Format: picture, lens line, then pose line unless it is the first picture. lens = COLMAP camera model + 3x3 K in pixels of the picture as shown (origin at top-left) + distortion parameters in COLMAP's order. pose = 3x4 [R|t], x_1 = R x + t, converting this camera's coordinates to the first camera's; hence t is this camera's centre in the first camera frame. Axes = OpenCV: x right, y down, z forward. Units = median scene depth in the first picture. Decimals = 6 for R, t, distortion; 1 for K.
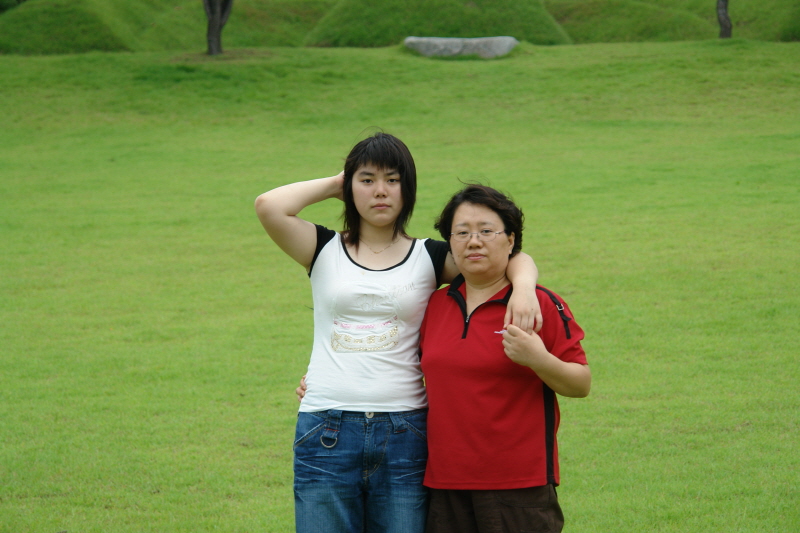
lens RADIAL K [[2015.0, 0, 399.0], [0, 2015.0, 267.4], [0, 0, 1]] dist [0.381738, 0.000000]
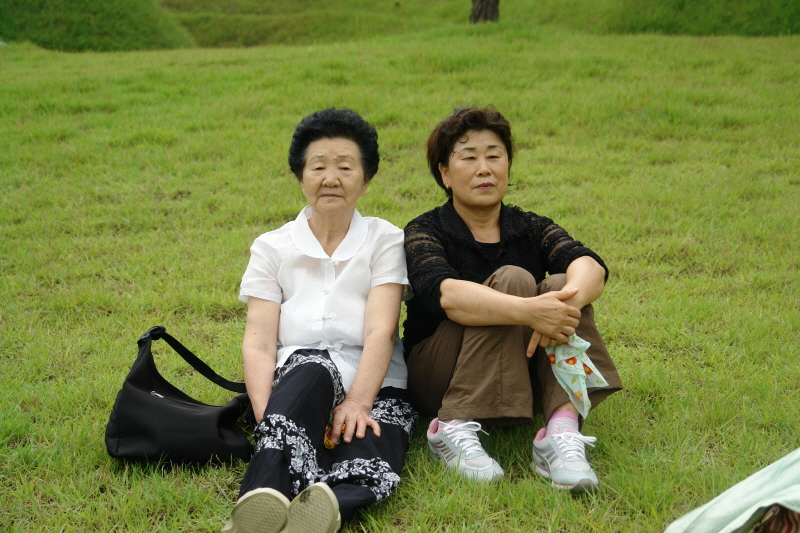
lens RADIAL K [[1274.7, 0, 399.5], [0, 1274.7, 267.0], [0, 0, 1]] dist [-0.009696, 0.000000]
pose [[0.998662, -0.016595, 0.048970, 0.144610], [0.016633, 0.999862, -0.000368, -0.071937], [-0.048957, 0.001182, 0.998800, 0.833984]]
